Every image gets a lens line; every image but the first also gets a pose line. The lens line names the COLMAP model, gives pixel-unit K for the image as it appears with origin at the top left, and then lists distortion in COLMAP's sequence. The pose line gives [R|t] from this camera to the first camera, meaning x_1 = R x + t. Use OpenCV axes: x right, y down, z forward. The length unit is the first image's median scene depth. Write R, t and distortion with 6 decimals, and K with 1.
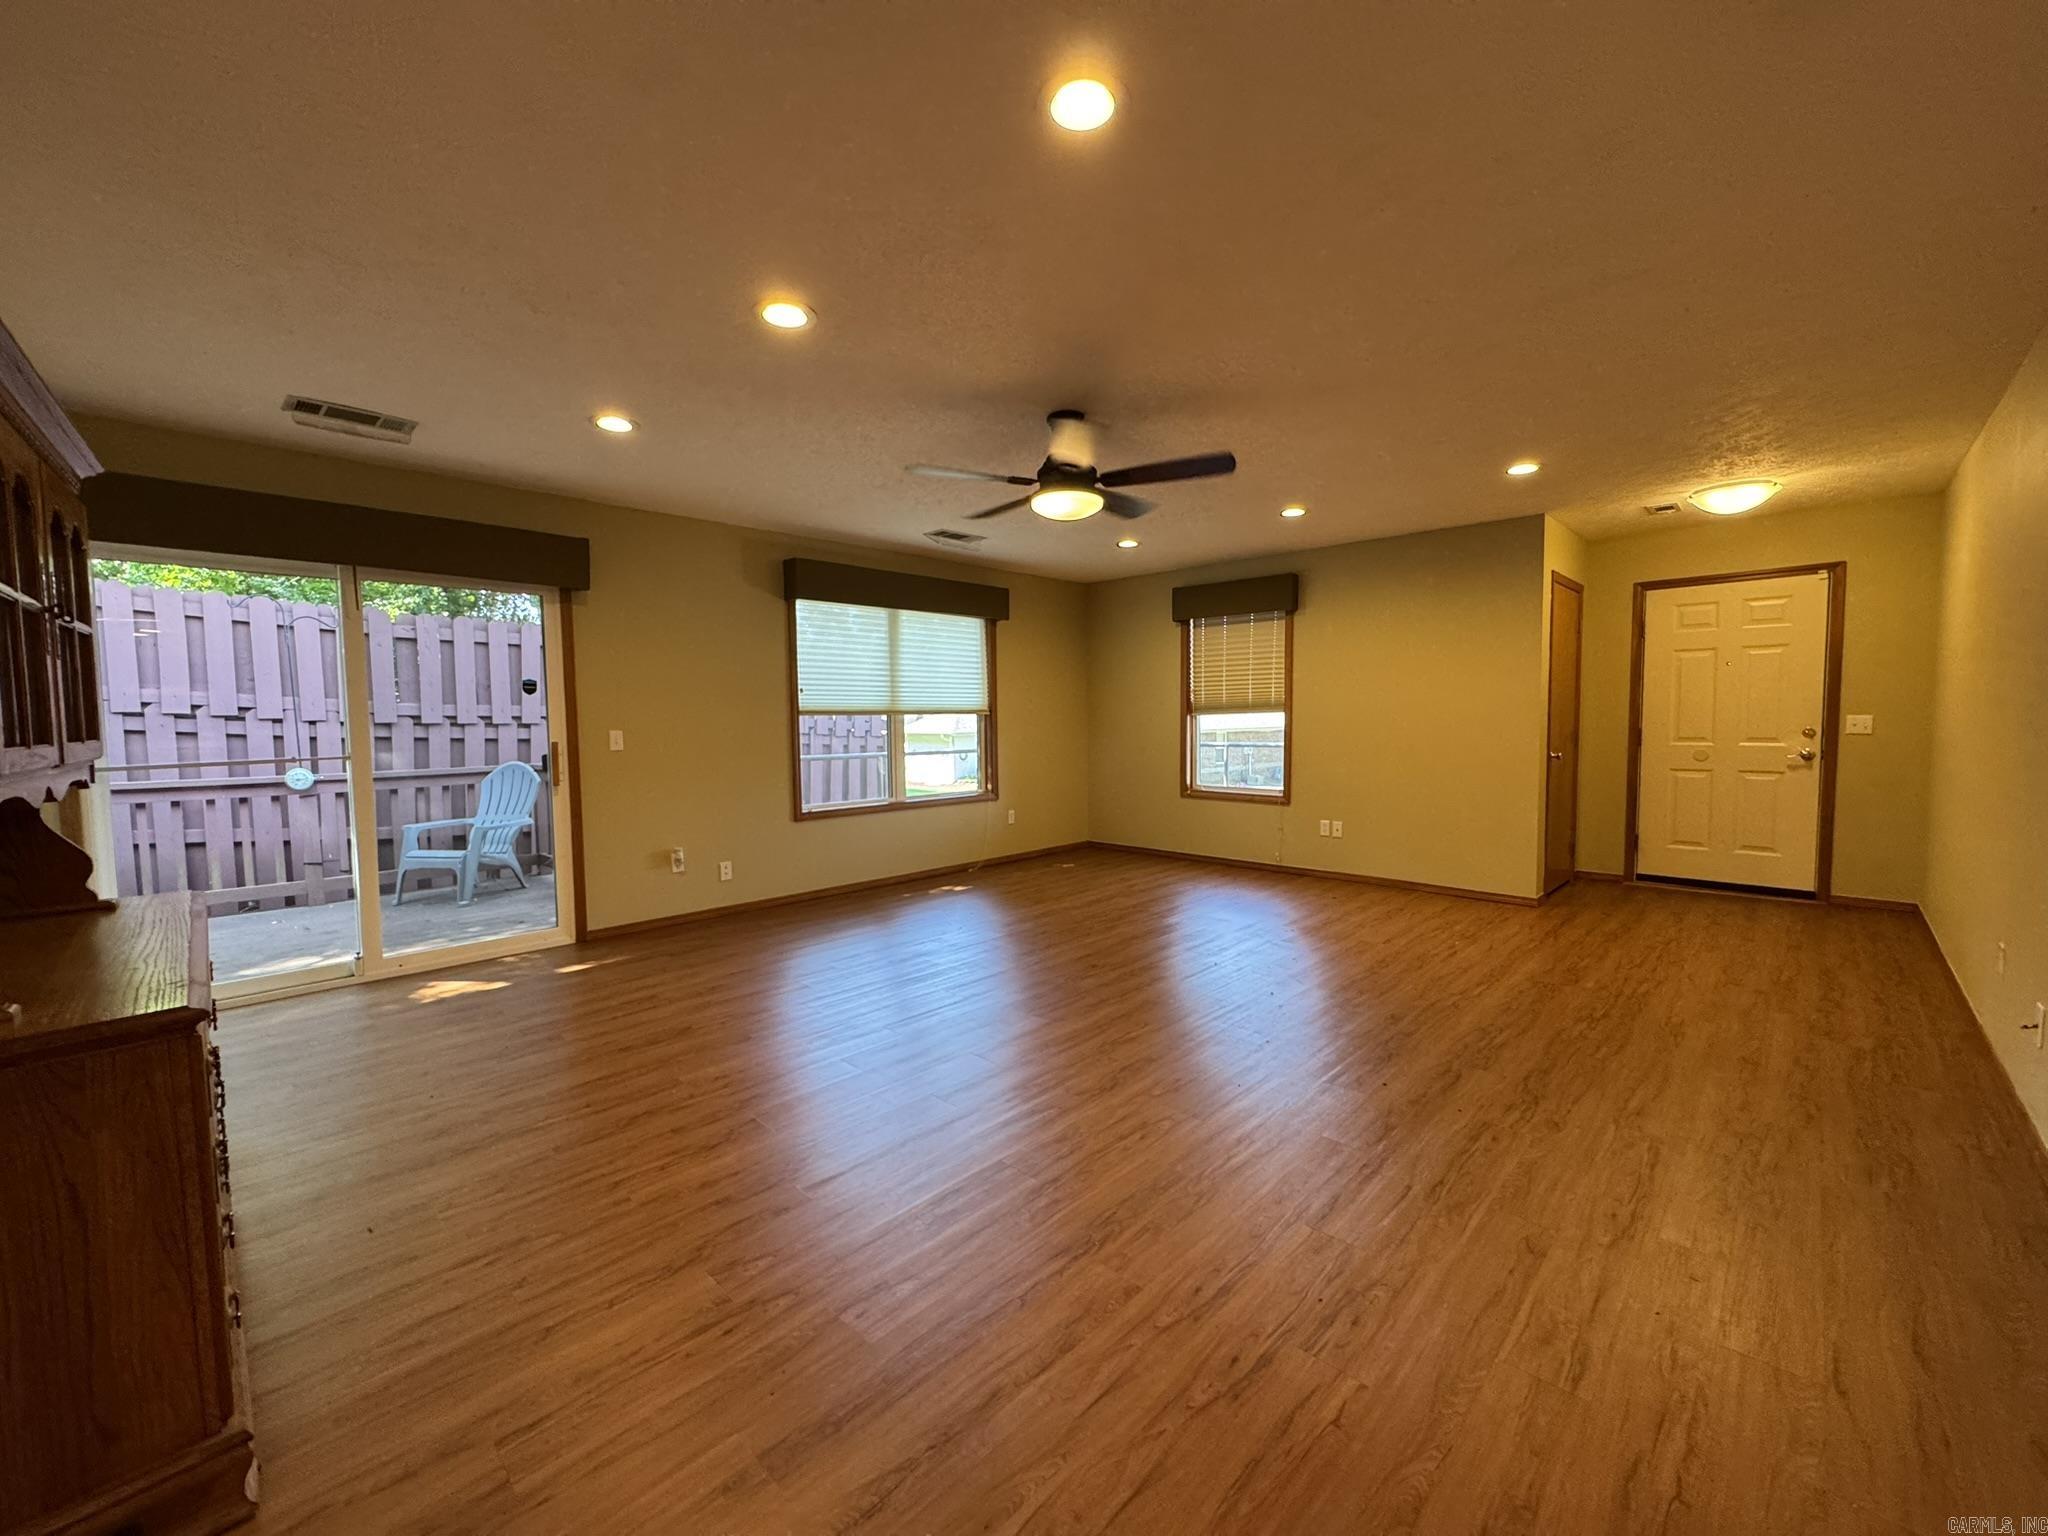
lens RADIAL K [[817.0, 0, 1018.7], [0, 817.0, 776.2], [0, 0, 1]] dist [-0.003390, 0.000160]
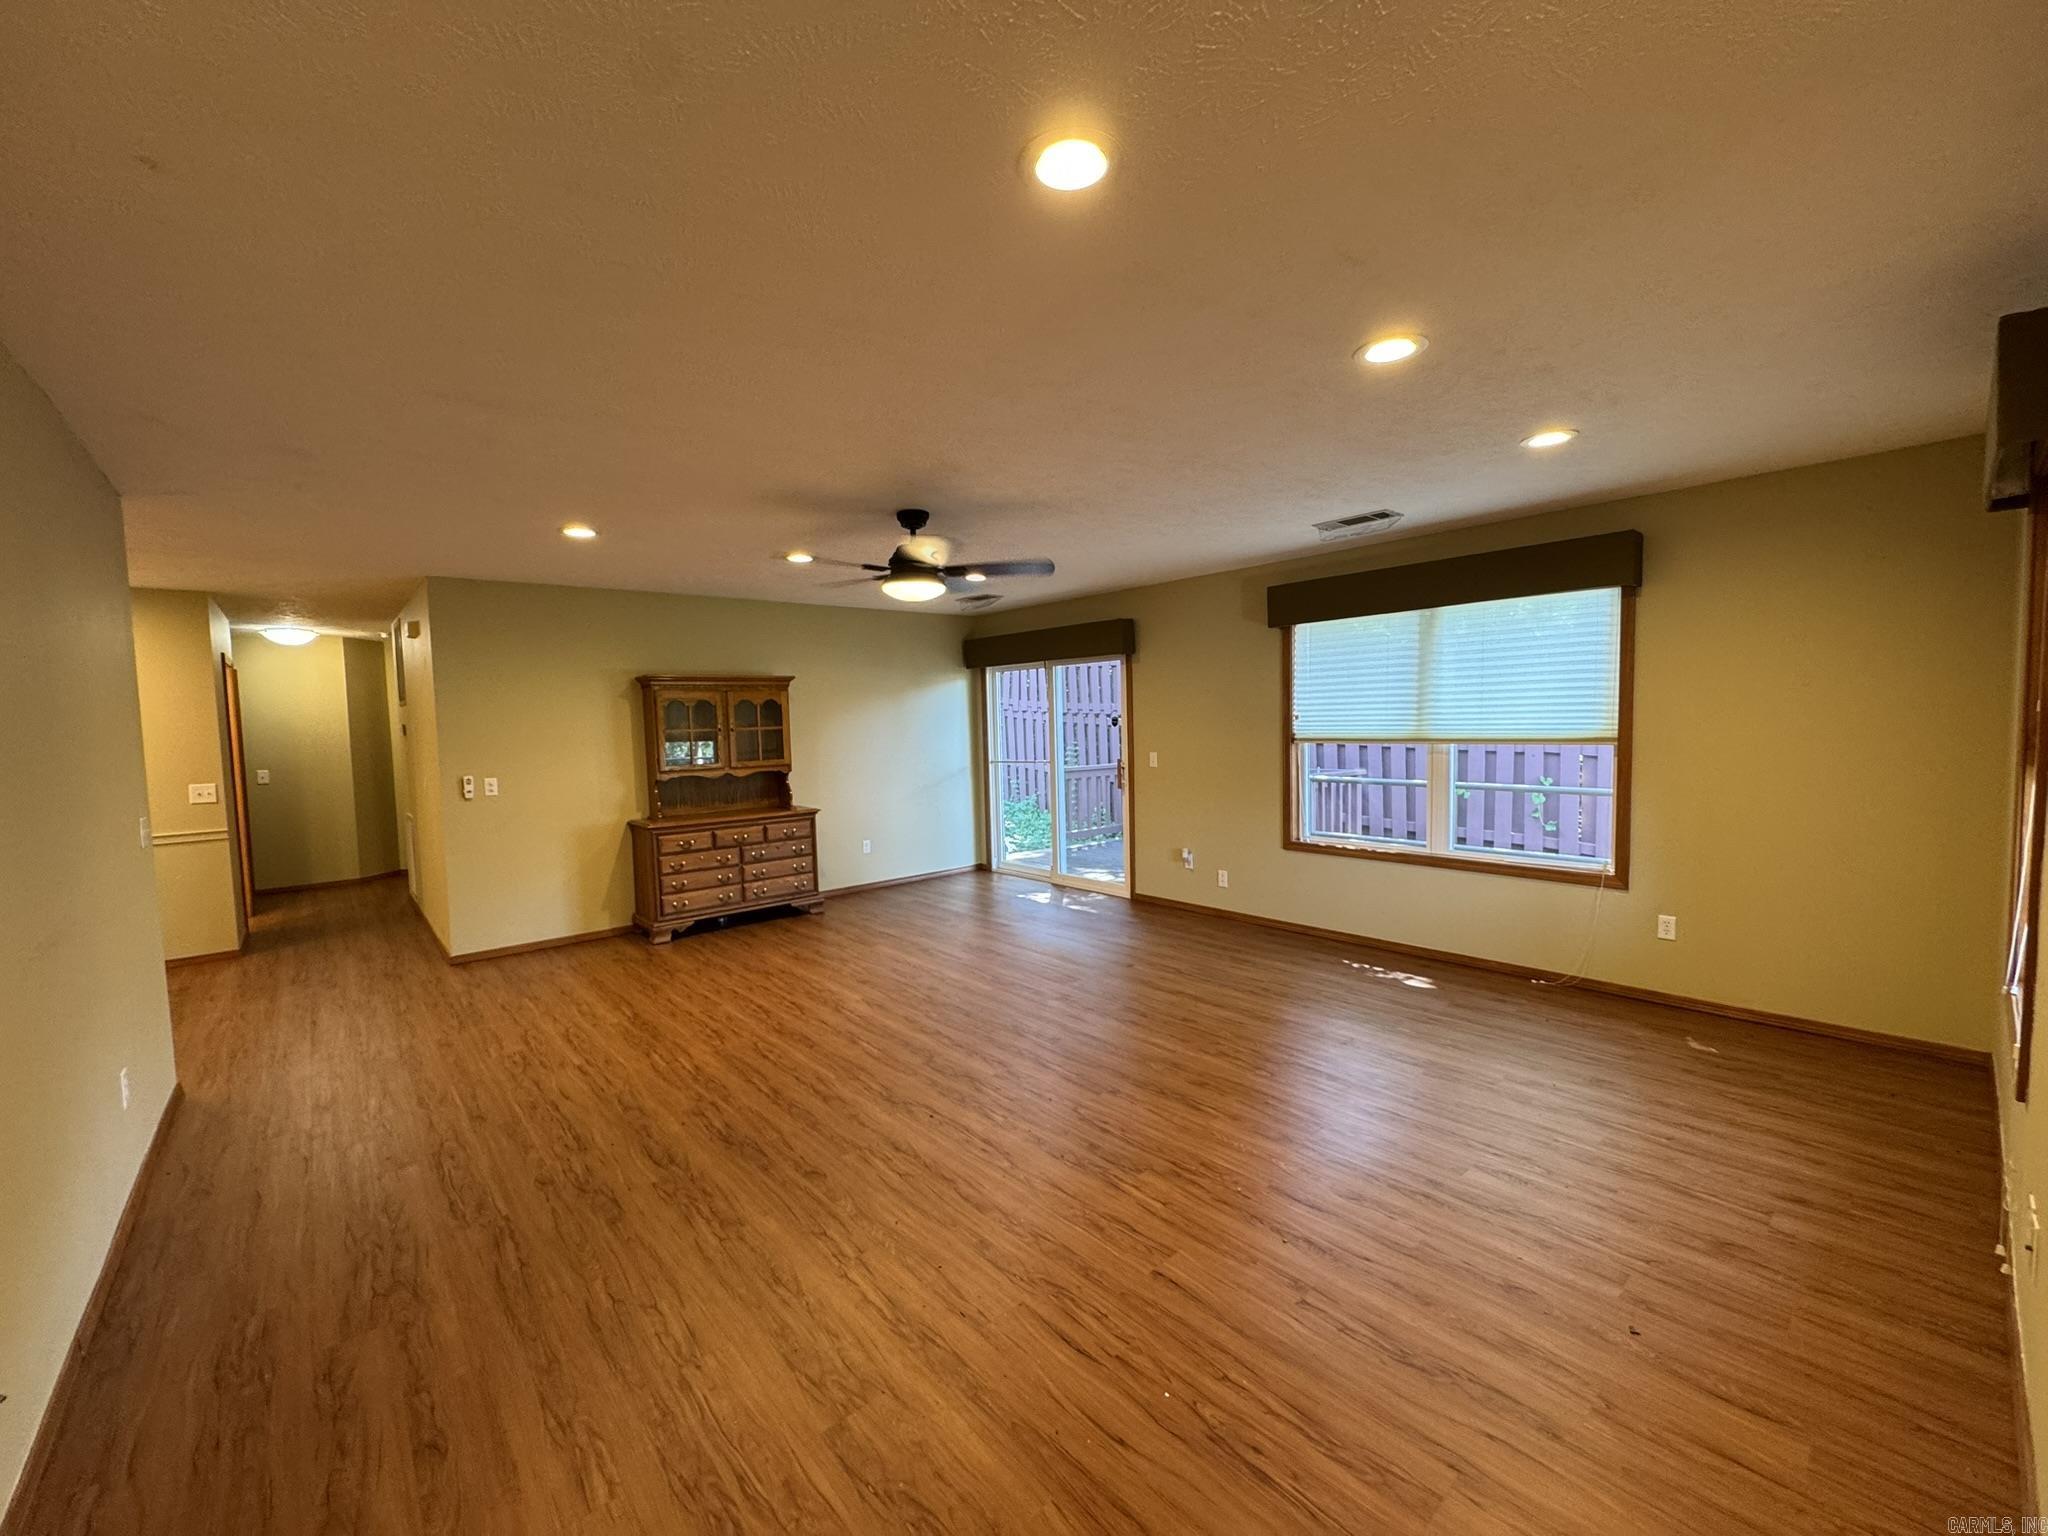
lens RADIAL K [[817.0, 0, 1018.6], [0, 817.0, 769.6], [0, 0, 1]] dist [-0.003390, 0.000160]
pose [[-0.081121, 0.075350, -0.993852, 0.895136], [-0.046014, 0.995792, 0.079253, -0.128420], [0.995642, 0.052160, -0.077313, 0.916510]]
